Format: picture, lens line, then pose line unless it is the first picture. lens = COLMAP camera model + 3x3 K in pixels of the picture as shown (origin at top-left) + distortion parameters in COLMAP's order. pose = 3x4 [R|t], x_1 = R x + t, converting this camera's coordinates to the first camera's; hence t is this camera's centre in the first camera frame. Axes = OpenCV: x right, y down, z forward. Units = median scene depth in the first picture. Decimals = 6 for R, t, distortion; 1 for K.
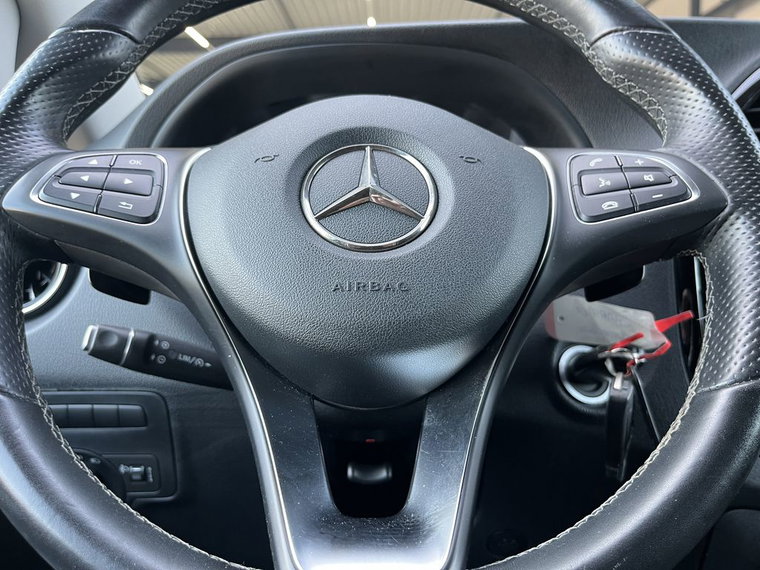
lens RADIAL K [[613.8, 0, 380.3], [0, 613.8, 288.0], [0, 0, 1]] dist [0.056513, 0.001105]
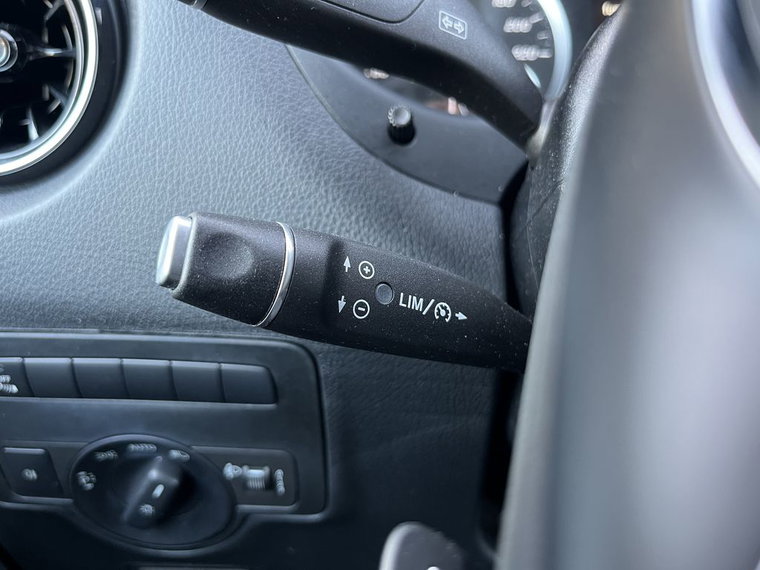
lens RADIAL K [[635.6, 0, 380.0], [0, 635.6, 285.0], [0, 0, 1]] dist [0.060016, -0.104129]
pose [[0.998146, 0.028817, -0.053607, -0.269820], [-0.016144, 0.974609, 0.223329, 0.012984], [0.058682, -0.222050, 0.973268, 0.528083]]
